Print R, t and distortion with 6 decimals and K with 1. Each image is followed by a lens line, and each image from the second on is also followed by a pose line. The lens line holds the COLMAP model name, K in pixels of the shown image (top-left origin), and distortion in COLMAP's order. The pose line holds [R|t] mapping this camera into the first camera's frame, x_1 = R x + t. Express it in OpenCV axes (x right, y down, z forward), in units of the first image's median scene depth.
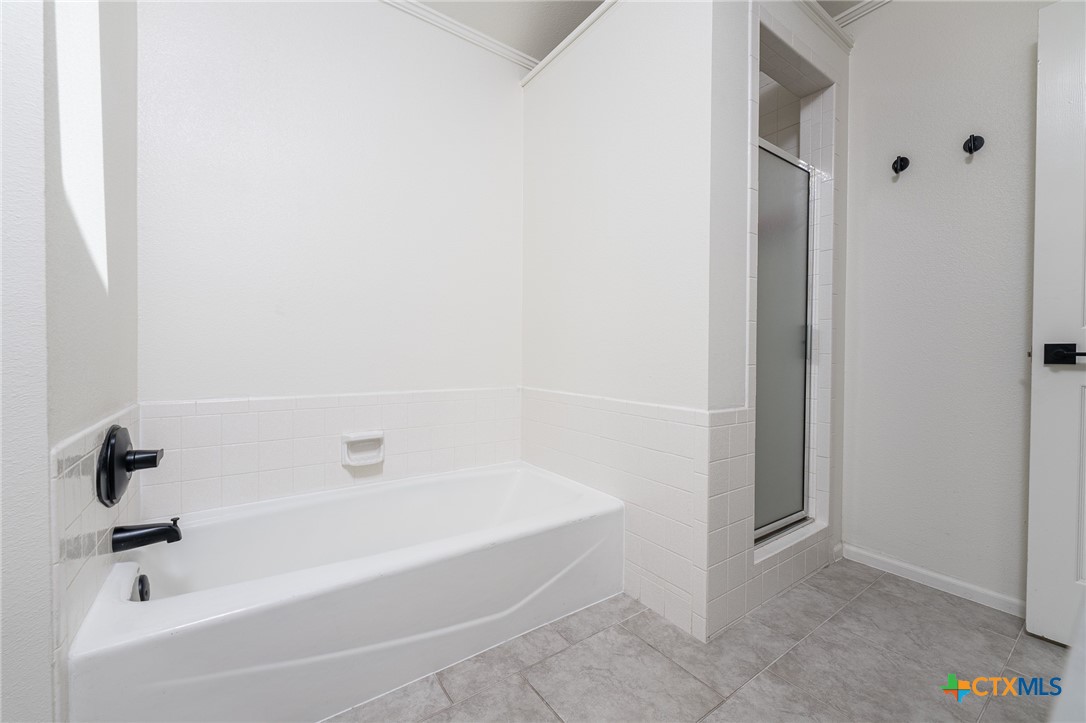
lens RADIAL K [[443.8, 0, 520.8], [0, 443.8, 341.9], [0, 0, 1]] dist [0.000848, -0.000579]
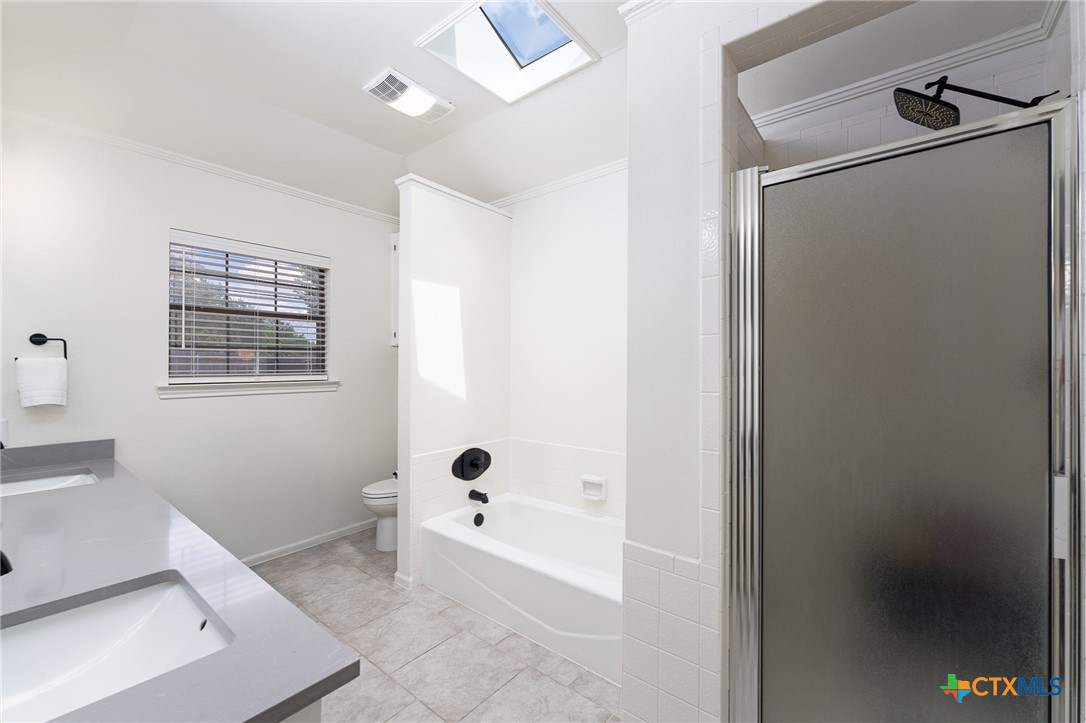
lens RADIAL K [[443.8, 0, 551.5], [0, 443.8, 364.1], [0, 0, 1]] dist [0.000848, -0.000579]
pose [[0.279983, -0.020338, -0.959789, 1.220890], [0.012470, 0.999768, -0.017548, -0.168676], [0.959924, -0.007055, 0.280172, 0.593974]]
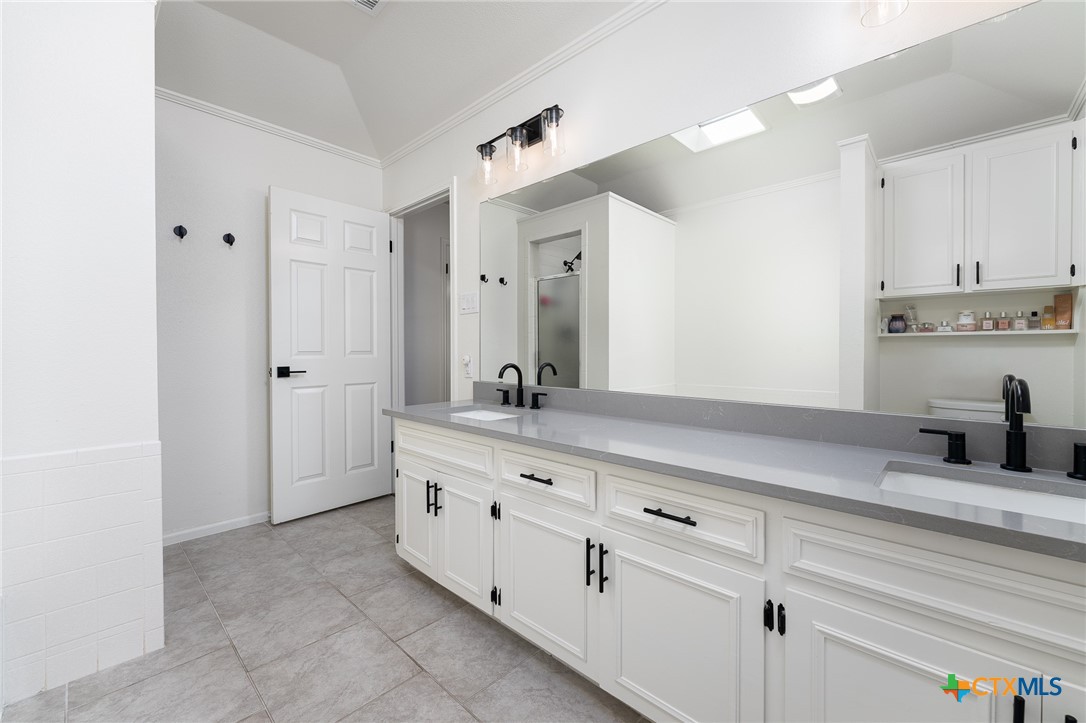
lens RADIAL K [[443.8, 0, 538.5], [0, 443.8, 359.0], [0, 0, 1]] dist [0.000848, -0.000579]
pose [[-0.191020, -0.034266, 0.980988, -0.875053], [-0.013923, 0.999385, 0.032197, -0.107491], [-0.981487, -0.007508, -0.191380, 0.294614]]
